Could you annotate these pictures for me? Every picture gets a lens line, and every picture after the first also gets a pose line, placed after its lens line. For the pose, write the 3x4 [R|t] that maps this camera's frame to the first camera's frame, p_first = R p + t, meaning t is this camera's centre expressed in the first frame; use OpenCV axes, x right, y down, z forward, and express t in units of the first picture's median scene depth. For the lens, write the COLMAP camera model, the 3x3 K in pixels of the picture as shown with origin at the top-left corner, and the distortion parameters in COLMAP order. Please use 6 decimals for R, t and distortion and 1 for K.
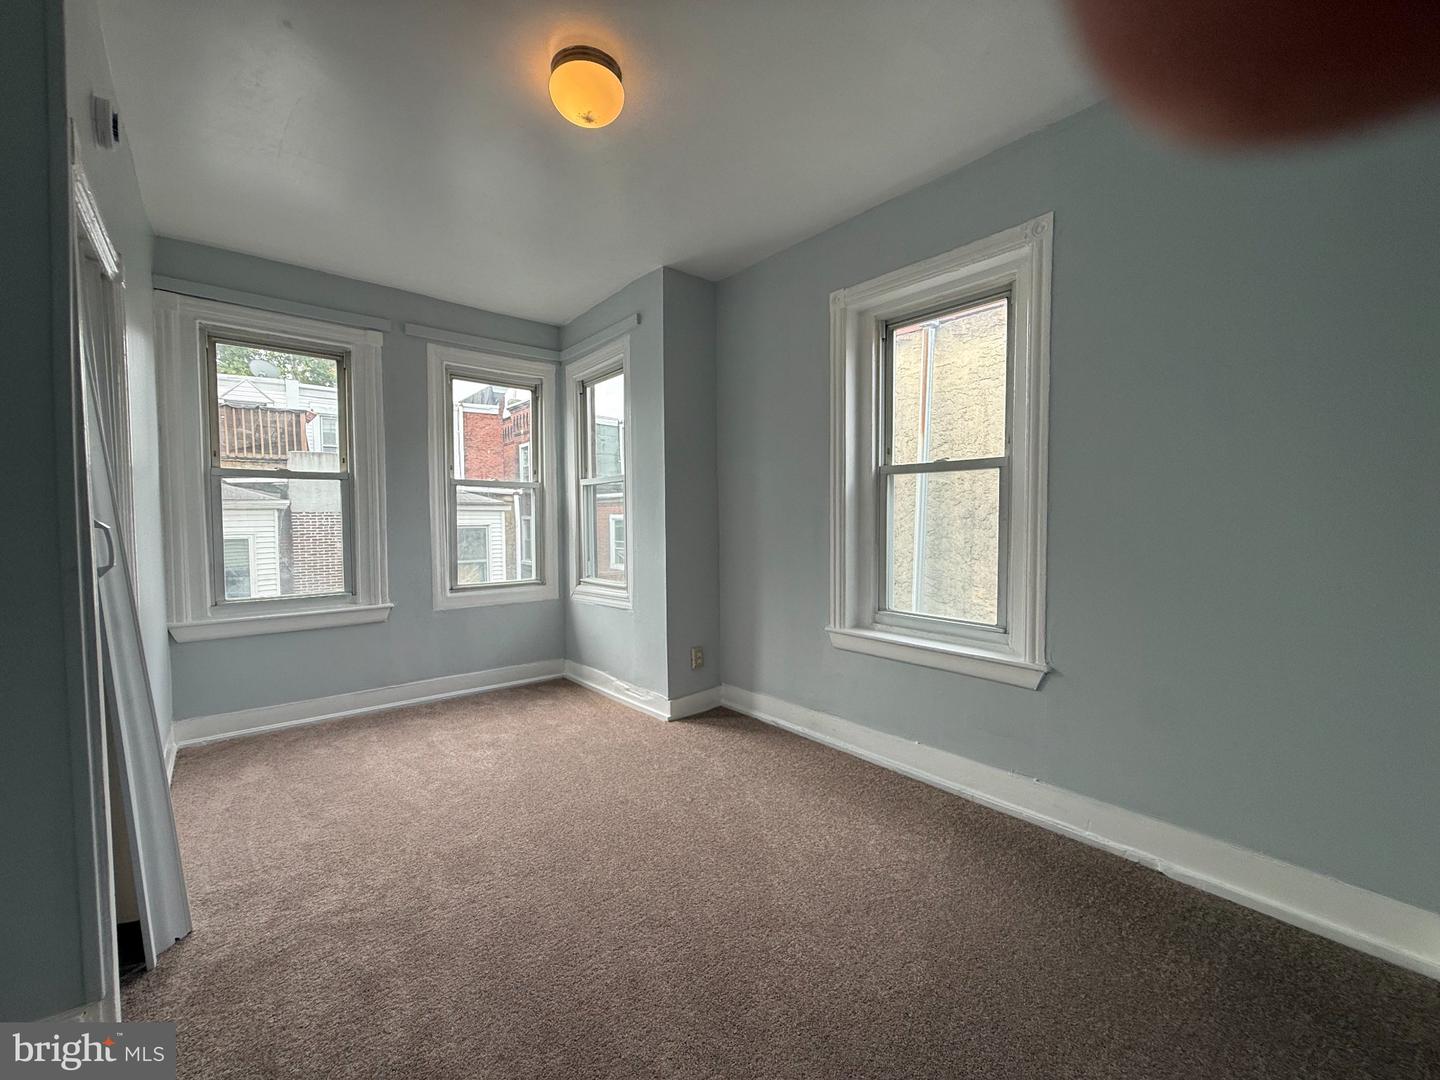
lens RADIAL K [[575.0, 0, 720.0], [0, 575.0, 543.0], [0, 0, 1]] dist [-0.001371, 0.000112]
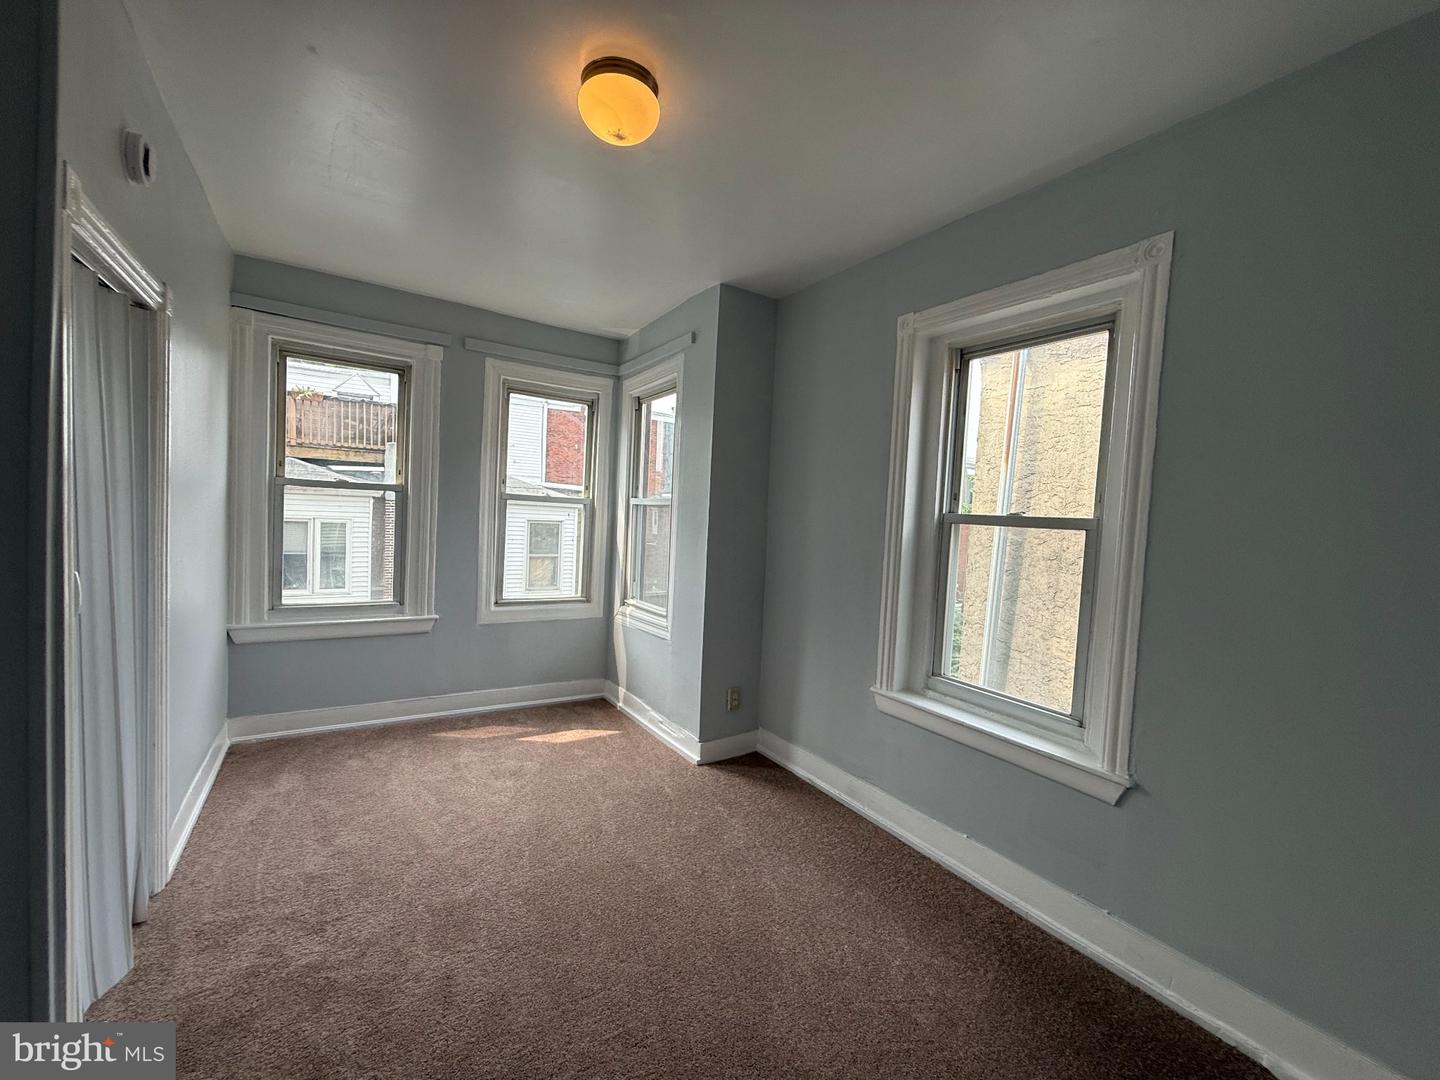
lens RADIAL K [[575.0, 0, 719.6], [0, 575.0, 542.5], [0, 0, 1]] dist [-0.001371, 0.000112]
pose [[0.989627, 0.061732, -0.129718, 0.054427], [-0.061558, 0.998089, 0.005361, -0.072570], [0.129801, 0.002680, 0.991536, 0.078933]]
